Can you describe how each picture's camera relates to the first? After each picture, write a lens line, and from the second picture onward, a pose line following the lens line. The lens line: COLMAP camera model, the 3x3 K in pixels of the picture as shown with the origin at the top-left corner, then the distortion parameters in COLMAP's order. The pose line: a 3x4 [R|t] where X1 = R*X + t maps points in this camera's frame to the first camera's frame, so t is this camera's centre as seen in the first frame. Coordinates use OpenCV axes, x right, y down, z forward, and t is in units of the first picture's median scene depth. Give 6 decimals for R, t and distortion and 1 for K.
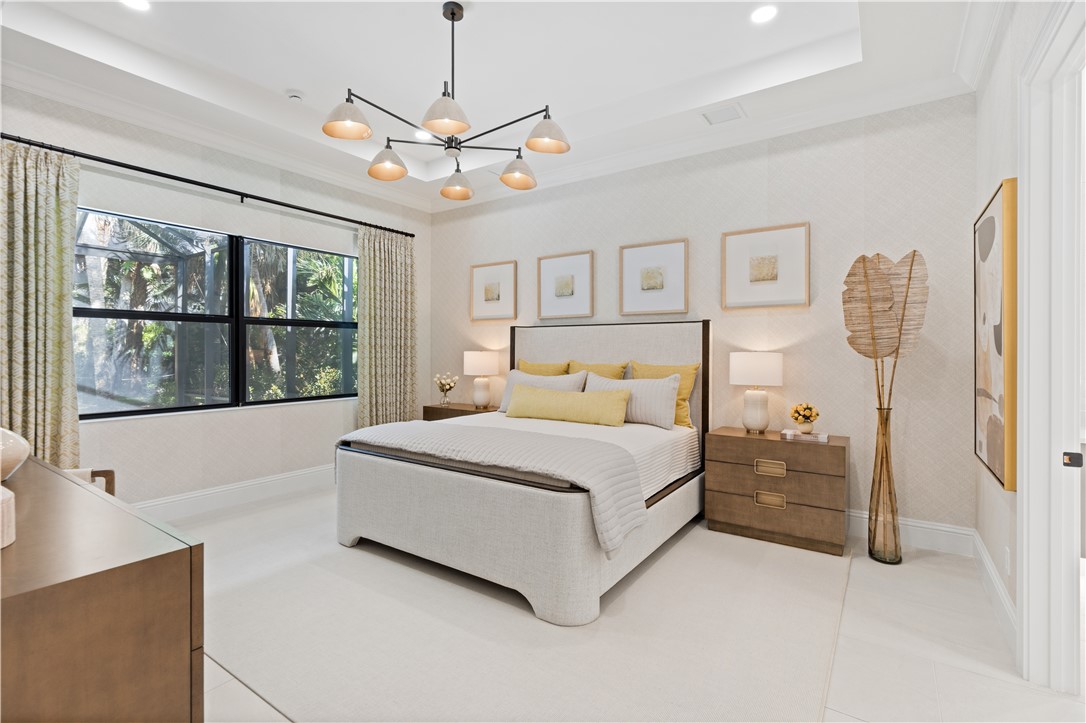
lens RADIAL K [[497.1, 0, 549.3], [0, 497.1, 350.4], [0, 0, 1]] dist [0.001118, 0.000268]
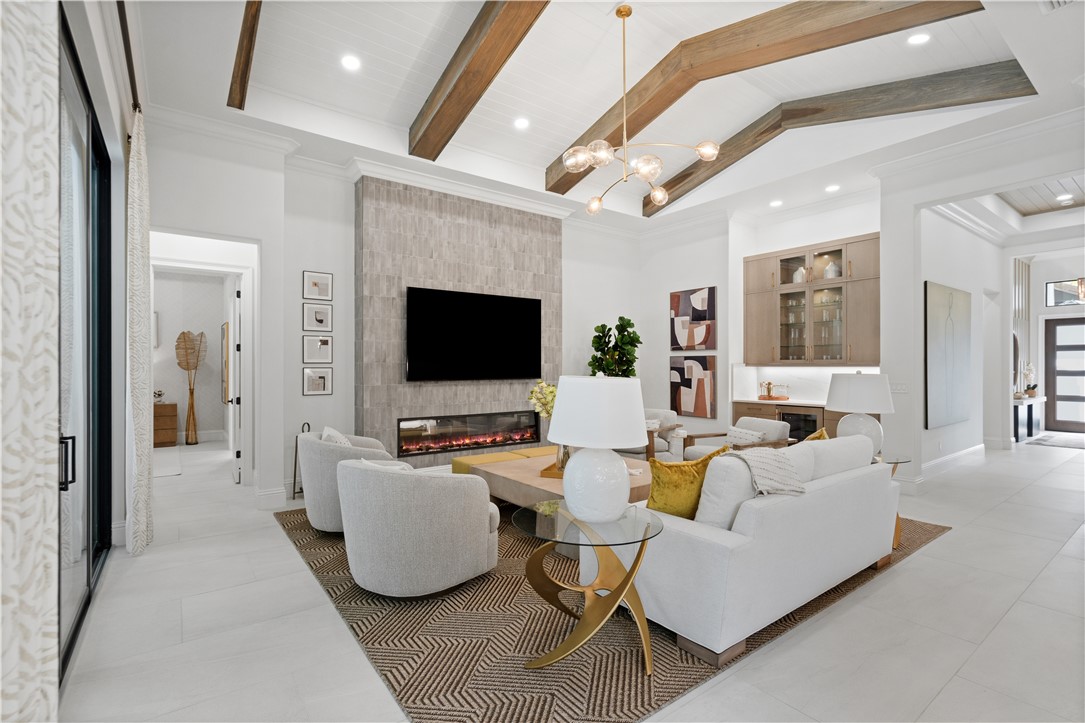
lens RADIAL K [[499.5, 0, 546.8], [0, 499.5, 367.1], [0, 0, 1]] dist [-0.004020, 0.000087]
pose [[0.325510, -0.002470, 0.945535, -1.253727], [-0.000055, 0.999997, 0.002632, -0.009369], [-0.945539, -0.000909, 0.325509, -1.699238]]
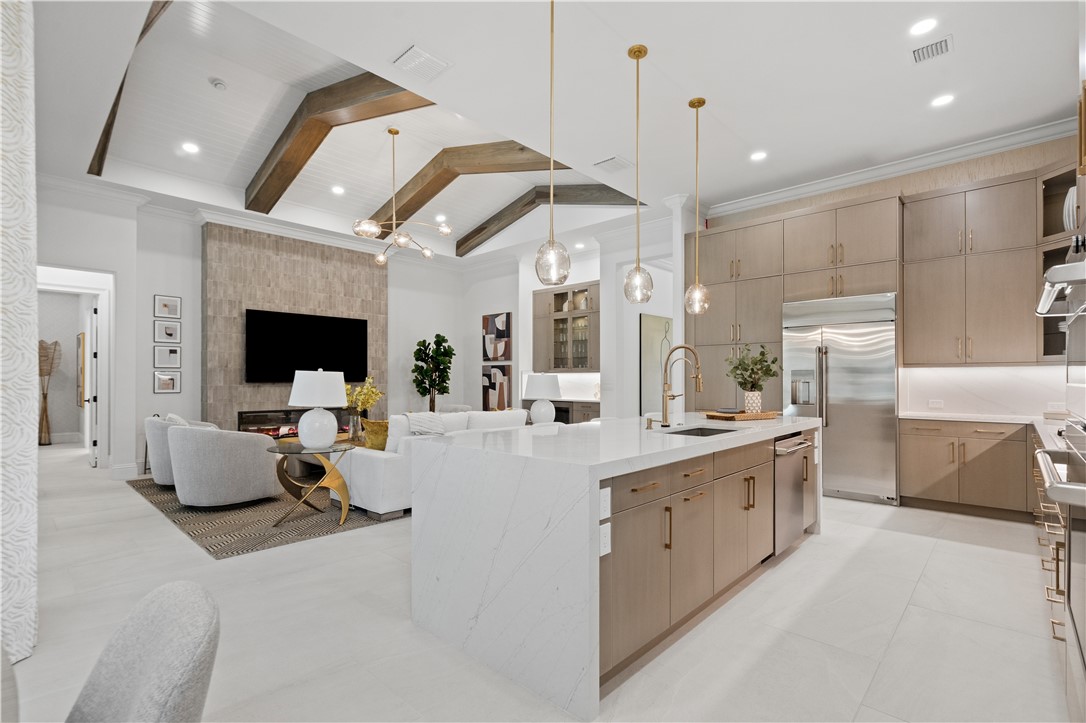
lens RADIAL K [[501.5, 0, 546.3], [0, 501.5, 377.6], [0, 0, 1]] dist [0.000916, -0.000028]
pose [[0.150328, 0.002333, 0.988633, -1.792294], [-0.000701, 0.999997, -0.002253, 0.026912], [-0.988636, -0.000354, 0.150330, -2.346888]]
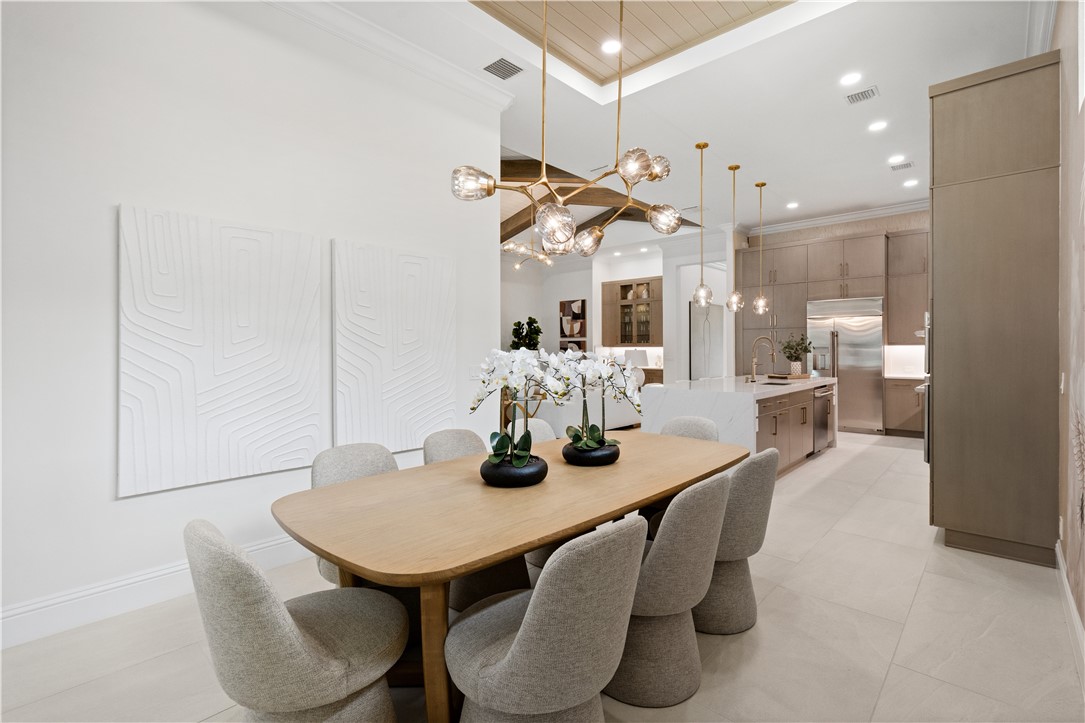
lens RADIAL K [[496.7, 0, 548.8], [0, 496.7, 350.4], [0, 0, 1]] dist [0.001118, 0.000268]
pose [[0.143311, -0.006520, 0.989656, -2.656378], [0.003768, 0.999975, 0.006042, -0.004563], [-0.989671, 0.002863, 0.143332, -1.951624]]
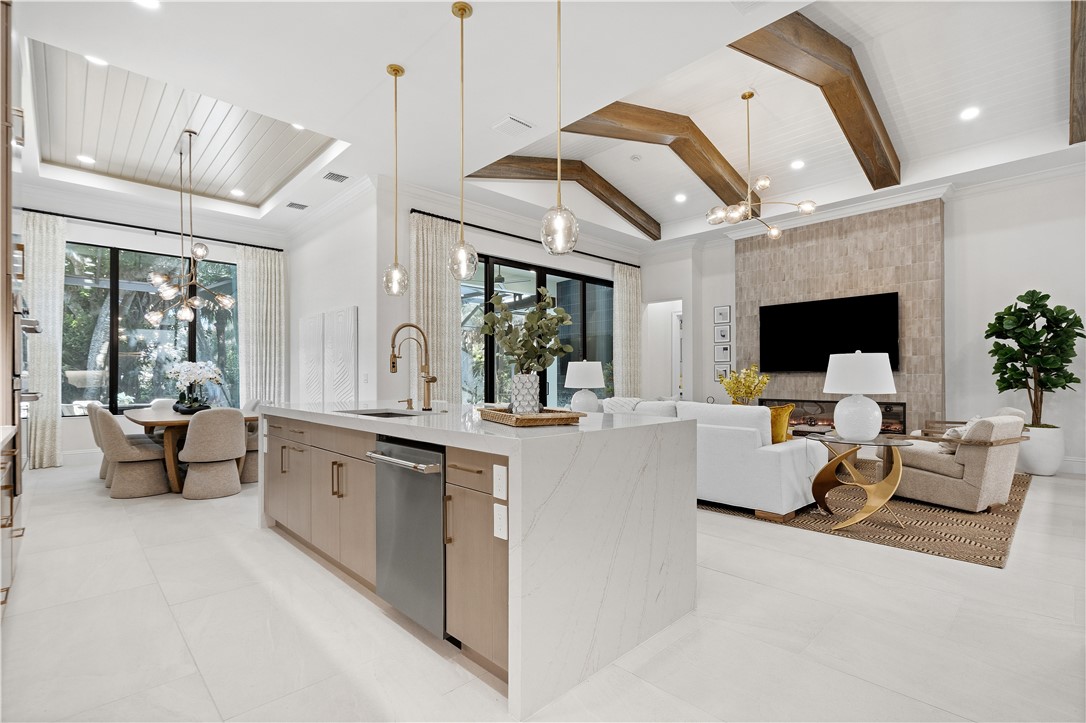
lens RADIAL K [[498.6, 0, 539.8], [0, 498.6, 365.1], [0, 0, 1]] dist [0.000837, 0.000214]
pose [[0.978044, -0.009939, -0.208160, -0.316437], [0.005073, 0.999702, -0.023896, 0.061392], [0.208335, 0.022316, 0.977803, -3.342796]]
